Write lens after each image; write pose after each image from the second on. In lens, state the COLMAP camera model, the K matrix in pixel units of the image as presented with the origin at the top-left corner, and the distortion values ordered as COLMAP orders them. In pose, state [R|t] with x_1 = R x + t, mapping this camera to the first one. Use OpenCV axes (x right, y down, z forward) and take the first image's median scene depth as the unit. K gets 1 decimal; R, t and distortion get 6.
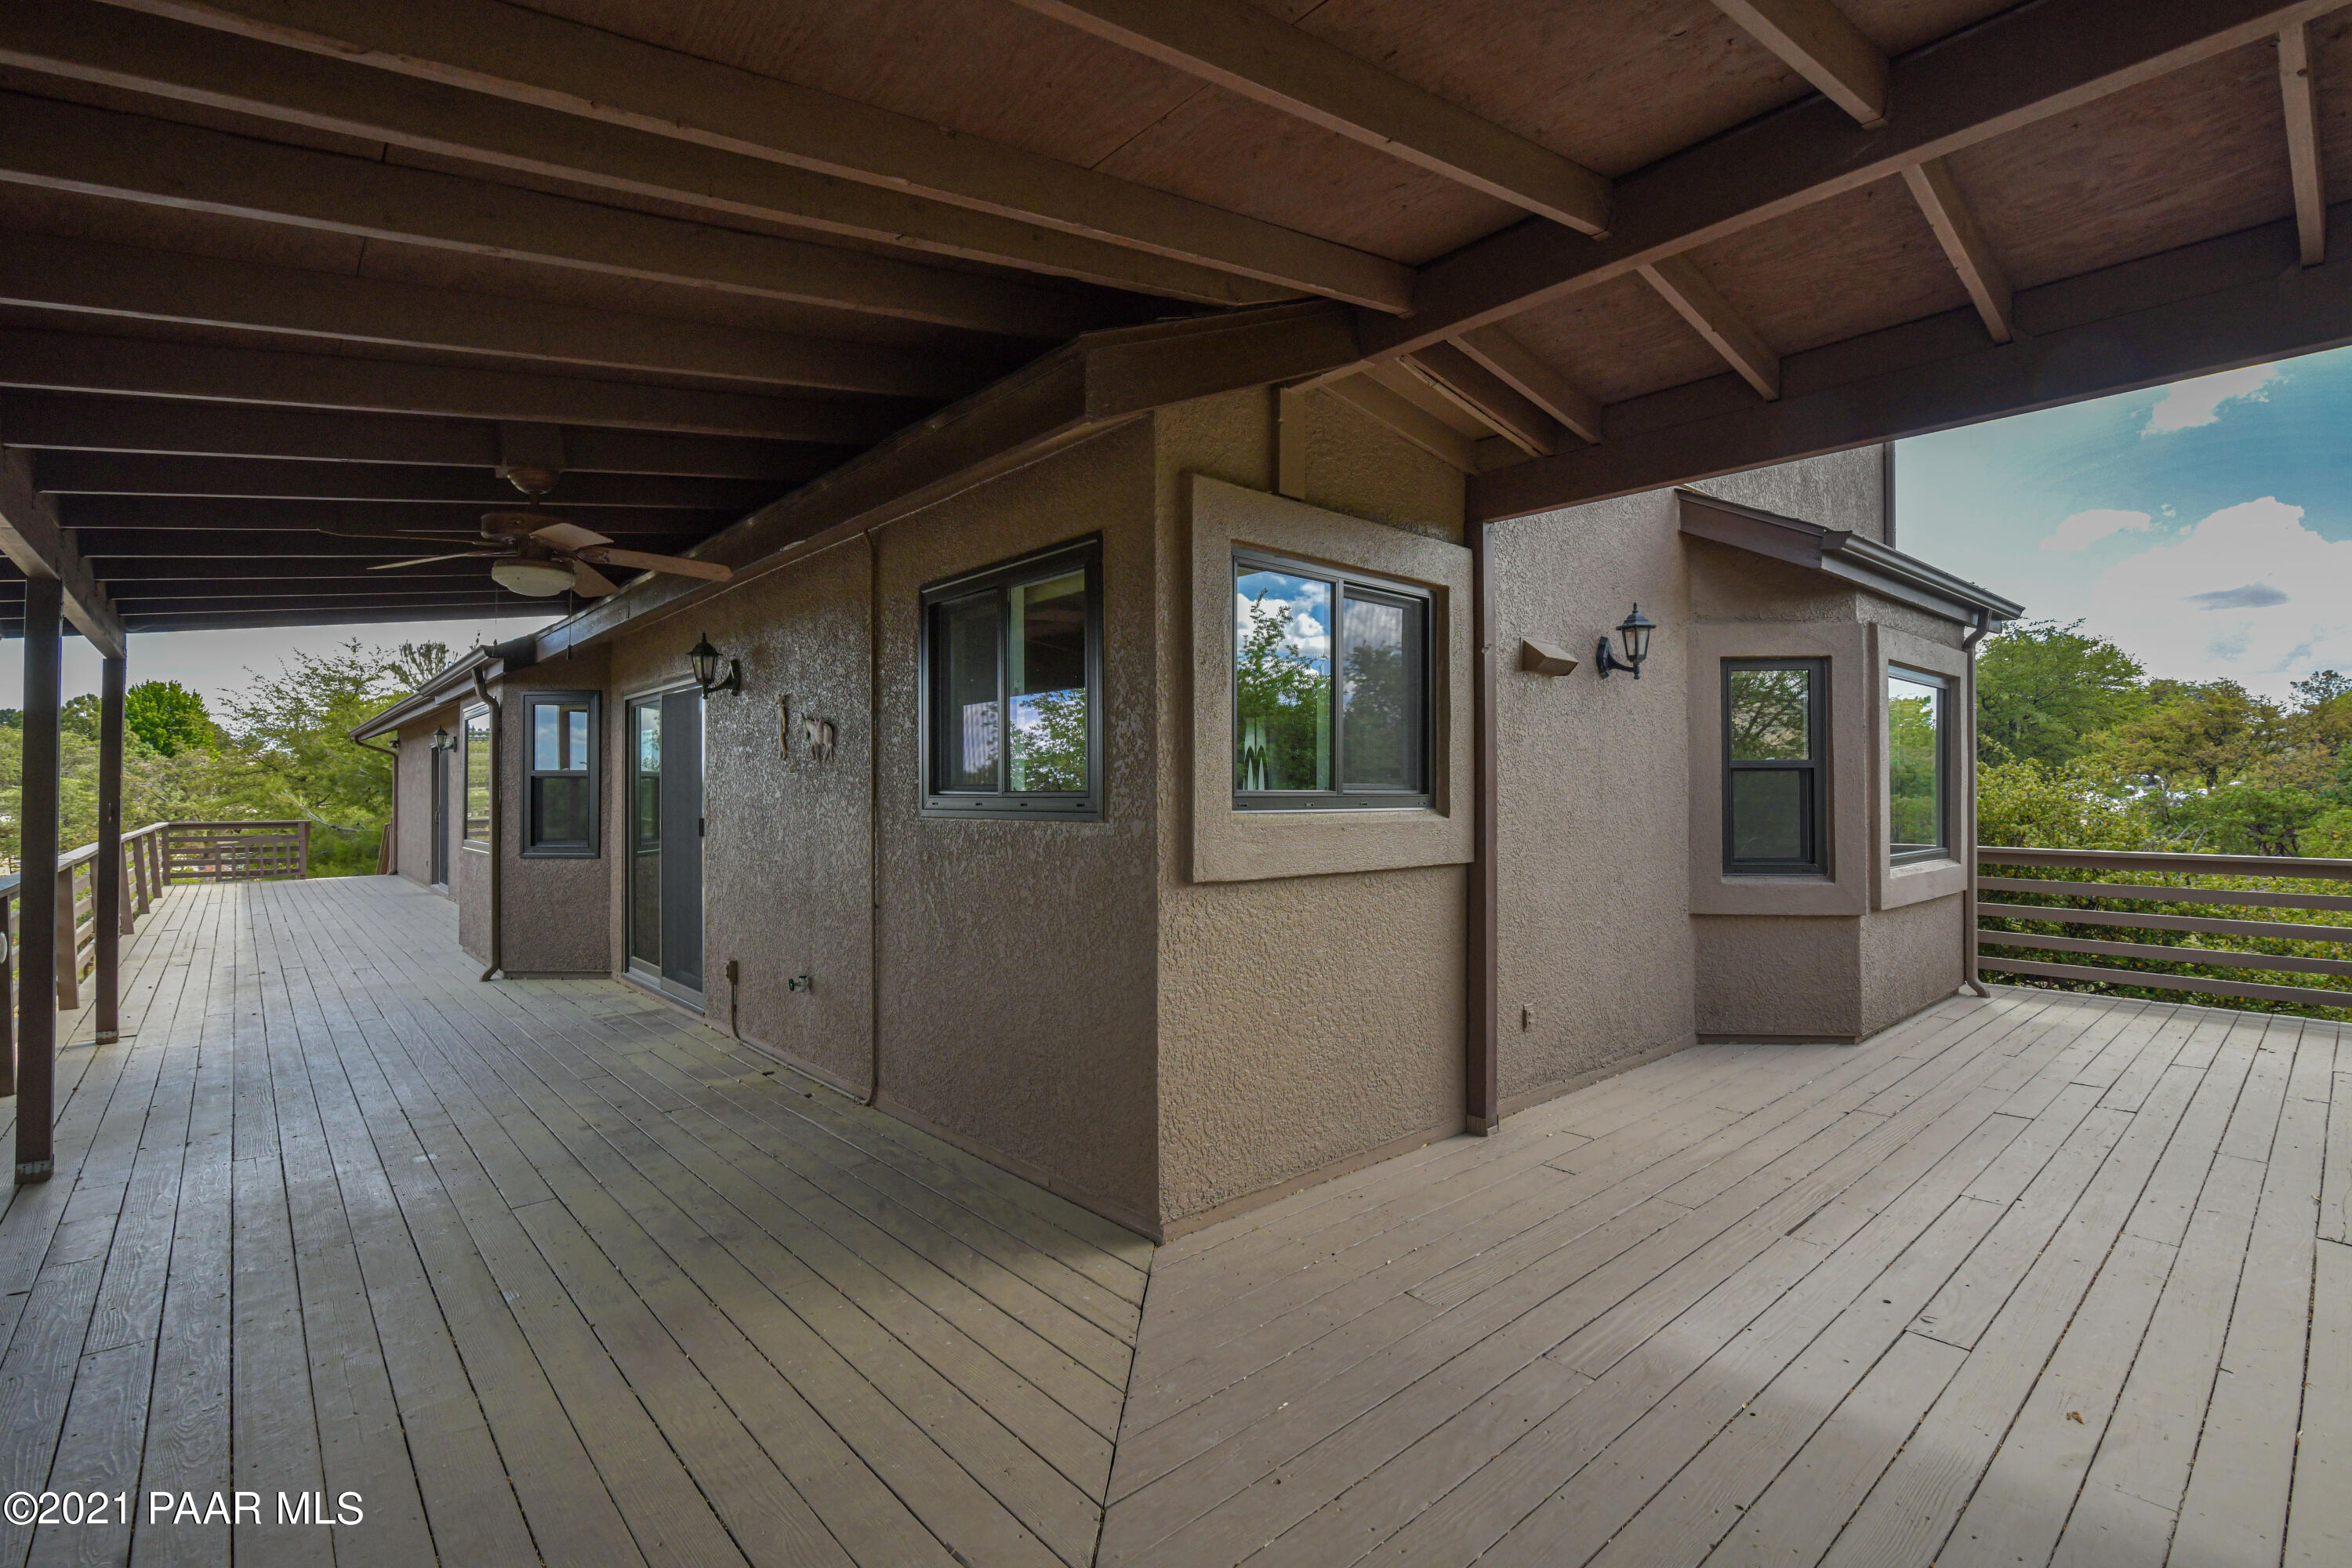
lens RADIAL K [[1112.5, 0, 1189.4], [0, 1112.5, 774.5], [0, 0, 1]] dist [-0.012594, -0.001286]
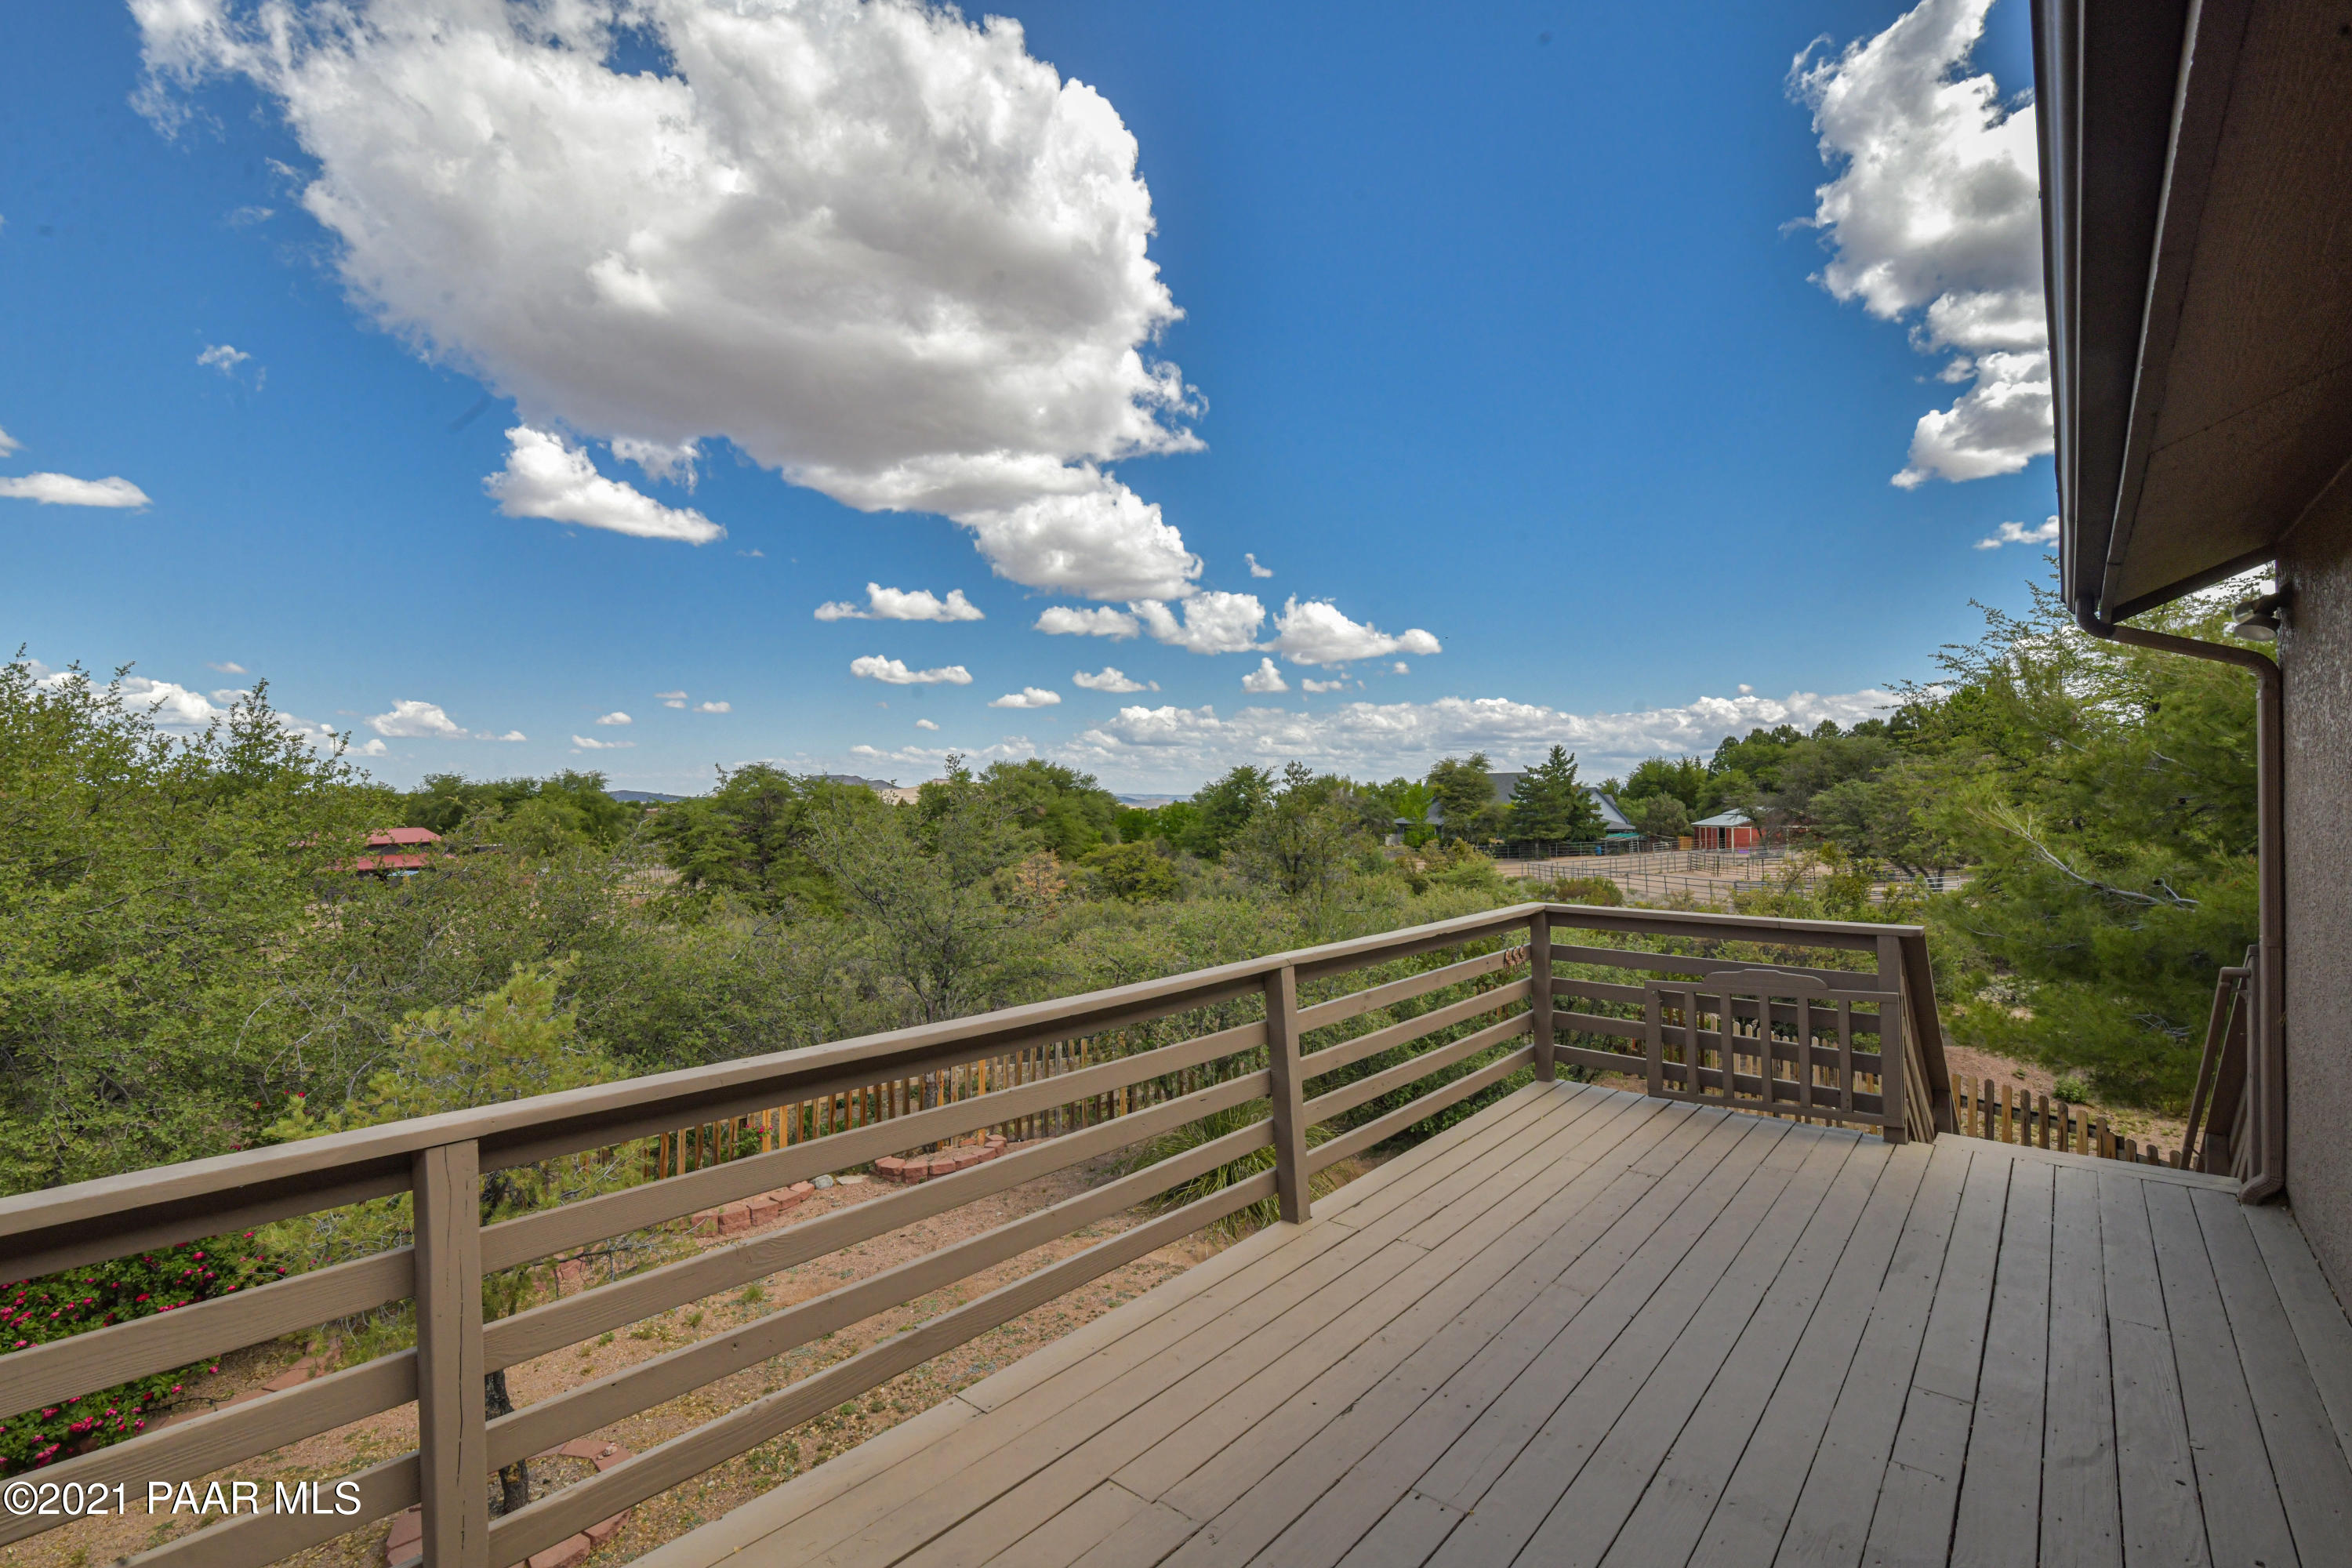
lens RADIAL K [[1112.5, 0, 1193.0], [0, 1112.5, 775.3], [0, 0, 1]] dist [-0.012594, -0.001286]
pose [[0.185177, -0.008614, -0.982667, -1.244818], [0.006987, 0.999948, -0.007449, 0.009039], [0.982680, -0.005487, 0.185227, 1.712601]]
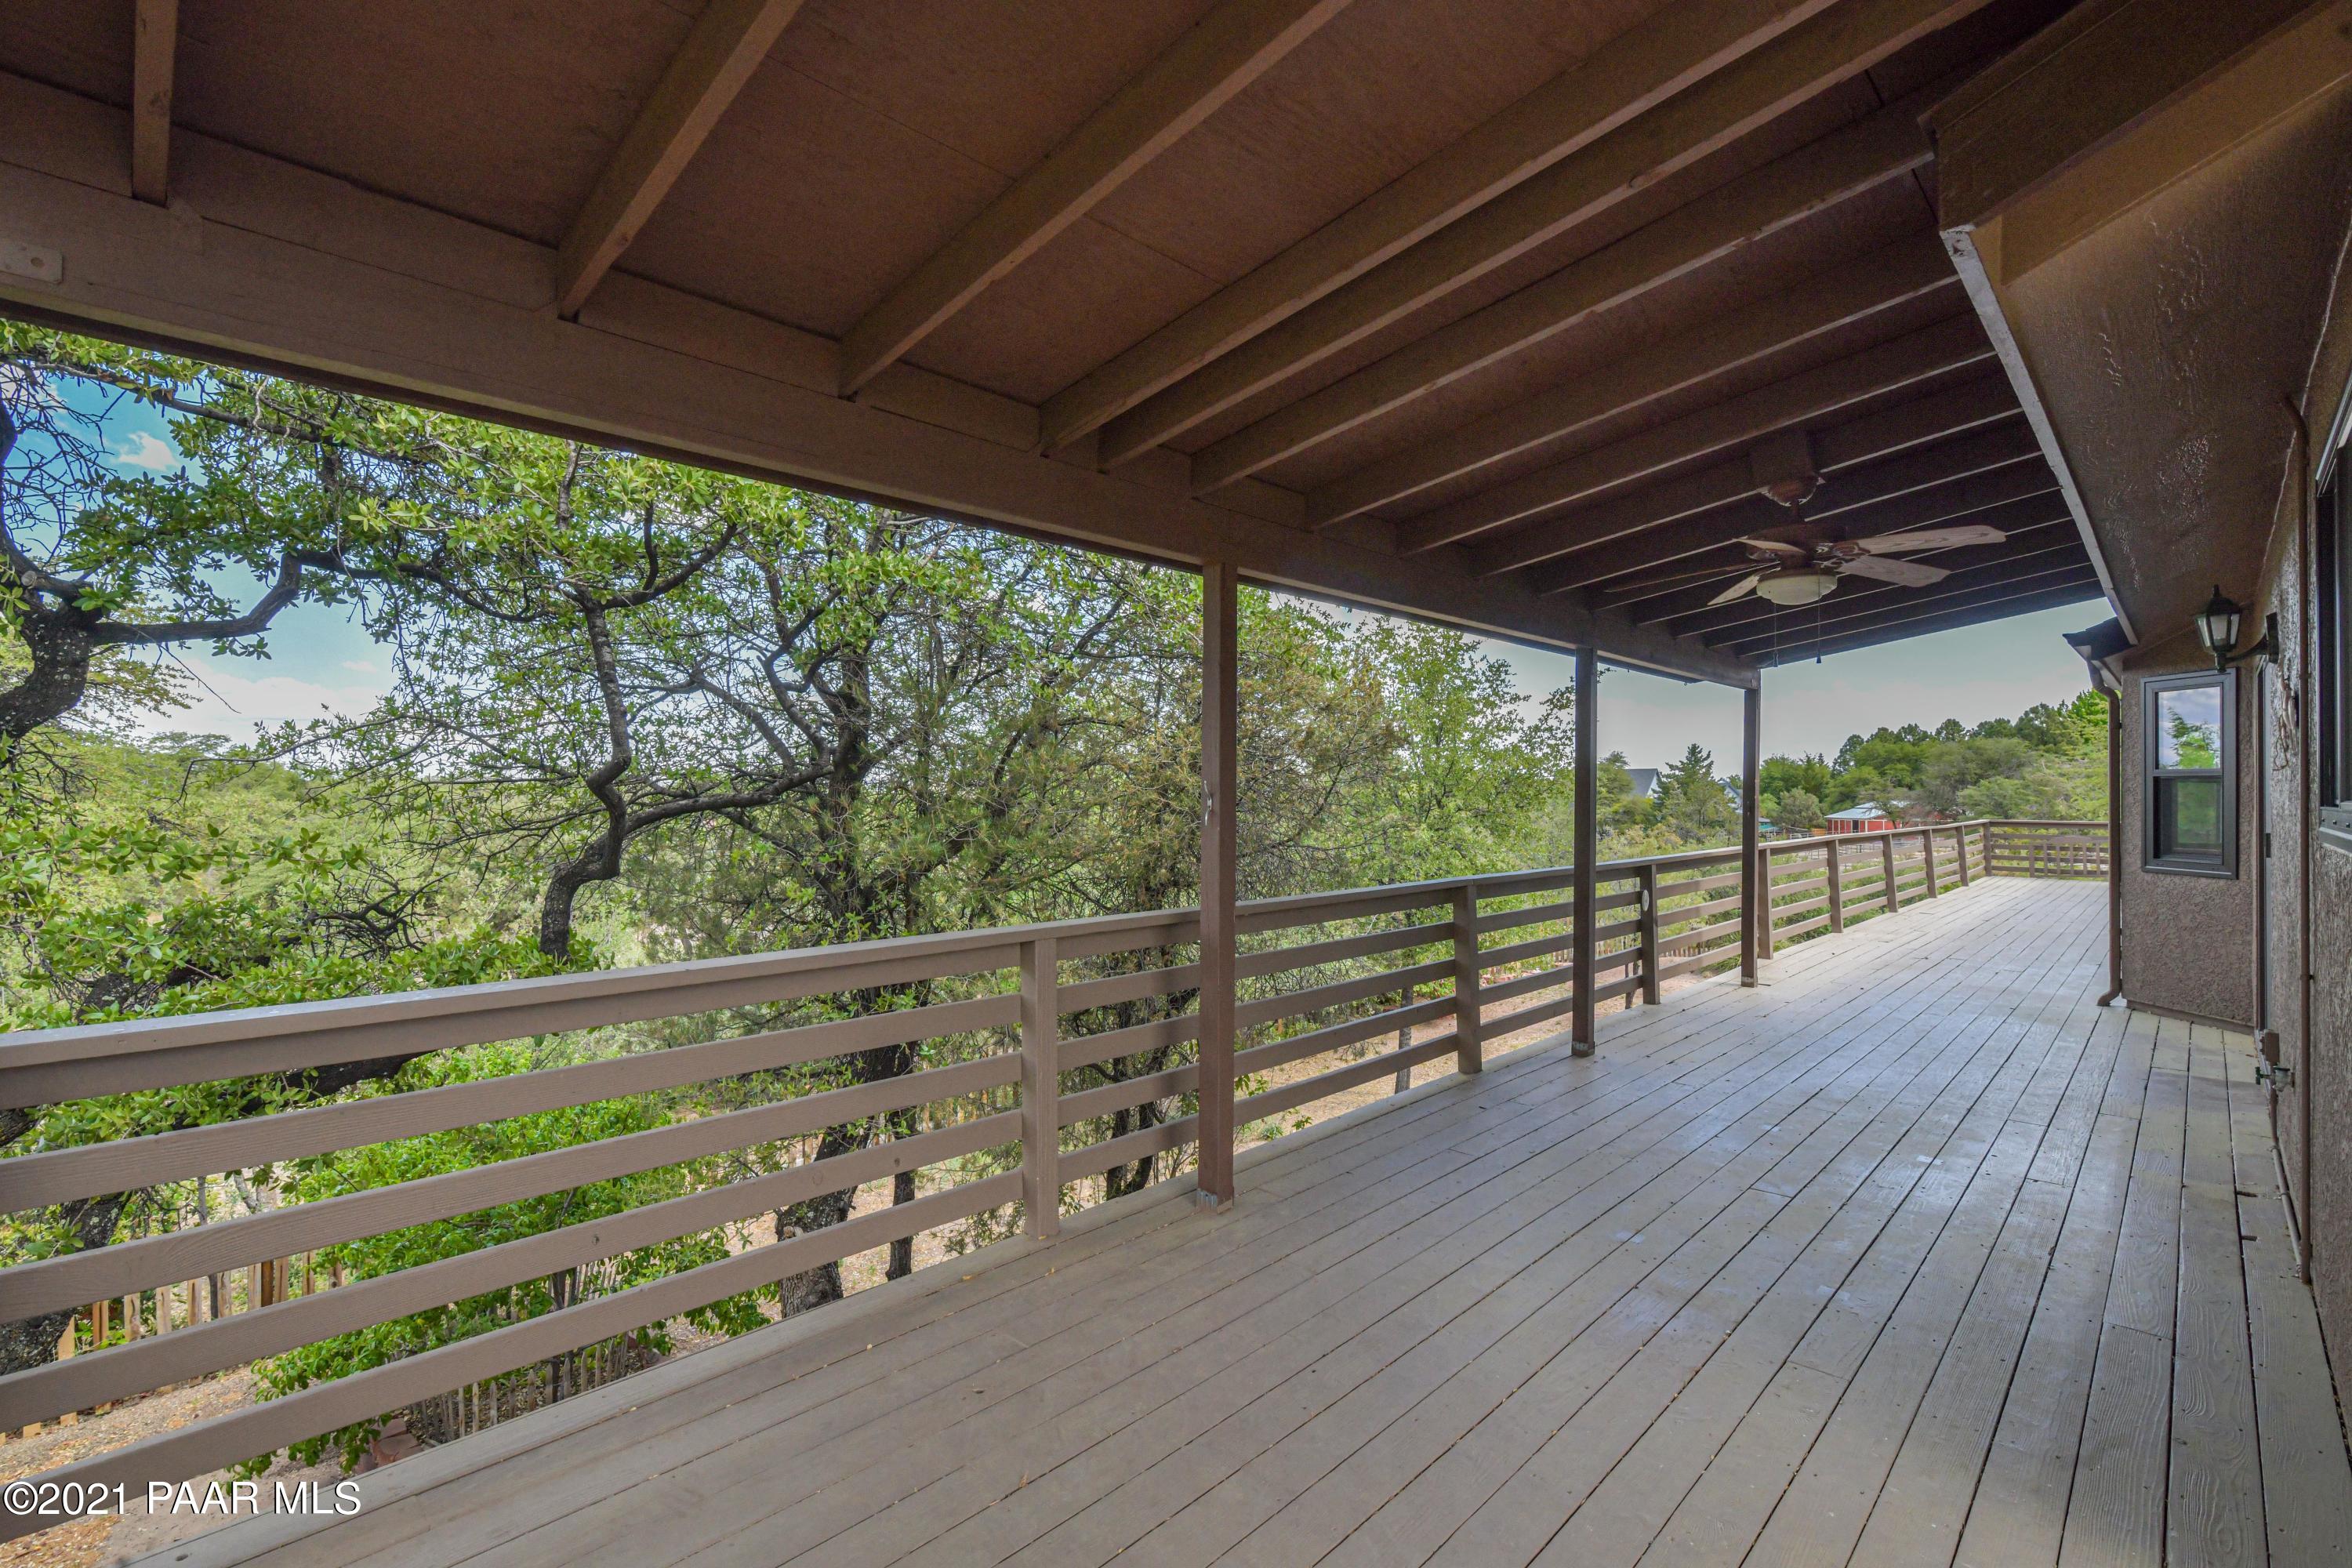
lens RADIAL K [[1112.5, 0, 1170.4], [0, 1112.5, 784.4], [0, 0, 1]] dist [-0.012594, -0.001286]
pose [[0.103213, 0.006895, -0.994635, 0.172344], [0.001584, 0.999974, 0.007096, -0.000047], [0.994658, -0.002307, 0.103200, 0.155186]]
